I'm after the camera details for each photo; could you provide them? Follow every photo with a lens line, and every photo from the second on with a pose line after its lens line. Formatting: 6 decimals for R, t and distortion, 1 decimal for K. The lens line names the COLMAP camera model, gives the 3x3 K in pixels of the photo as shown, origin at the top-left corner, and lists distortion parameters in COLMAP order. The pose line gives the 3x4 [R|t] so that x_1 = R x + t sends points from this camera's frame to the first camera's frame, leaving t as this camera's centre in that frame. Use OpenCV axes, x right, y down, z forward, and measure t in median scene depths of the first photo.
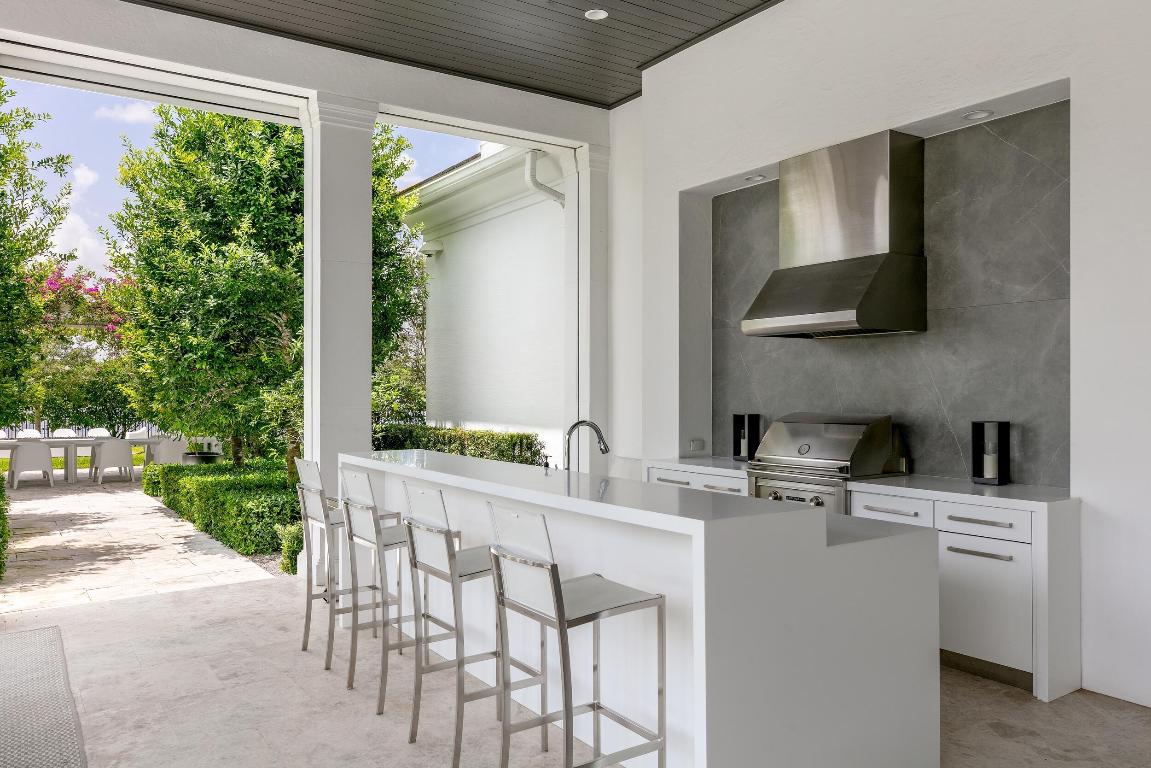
lens RADIAL K [[823.1, 0, 578.7], [0, 823.1, 381.6], [0, 0, 1]] dist [0.003394, 0.000686]
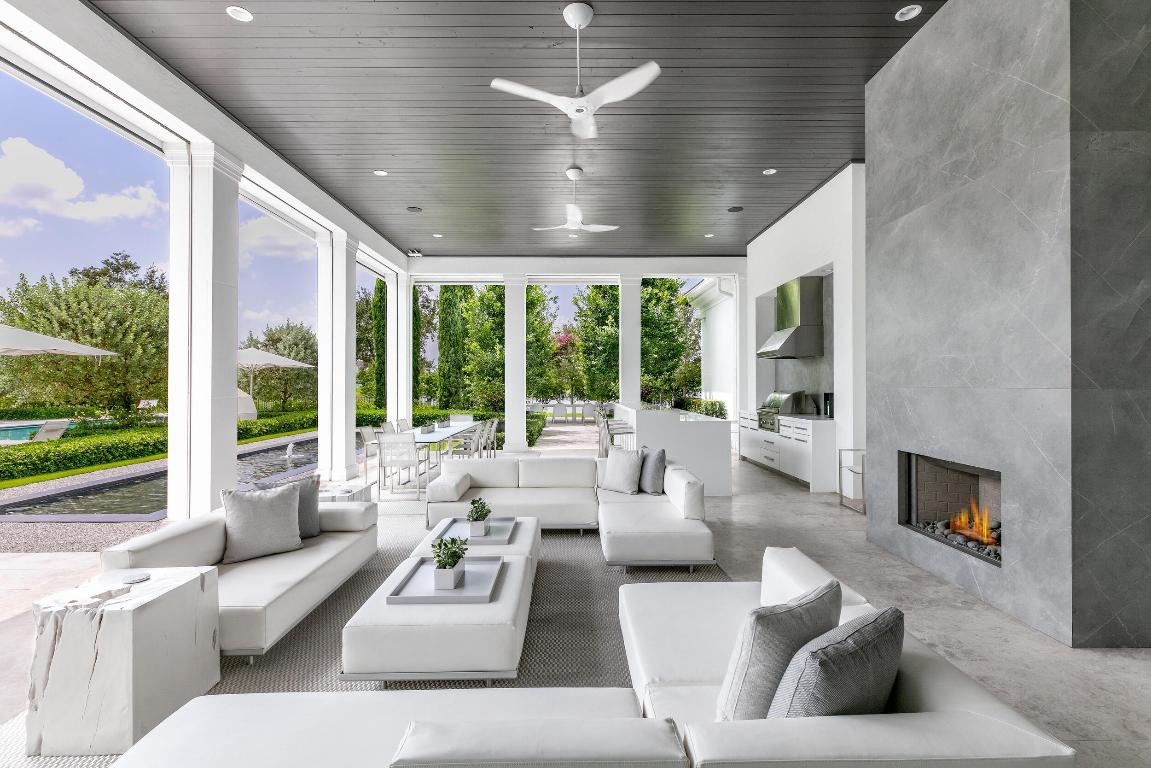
lens RADIAL K [[534.8, 0, 577.9], [0, 534.8, 382.4], [0, 0, 1]] dist [-0.006228, -0.000277]
pose [[0.827460, 0.001517, -0.561523, 0.450524], [0.001065, 0.999990, 0.004271, 0.005668], [0.561524, -0.004133, 0.827450, -0.449819]]
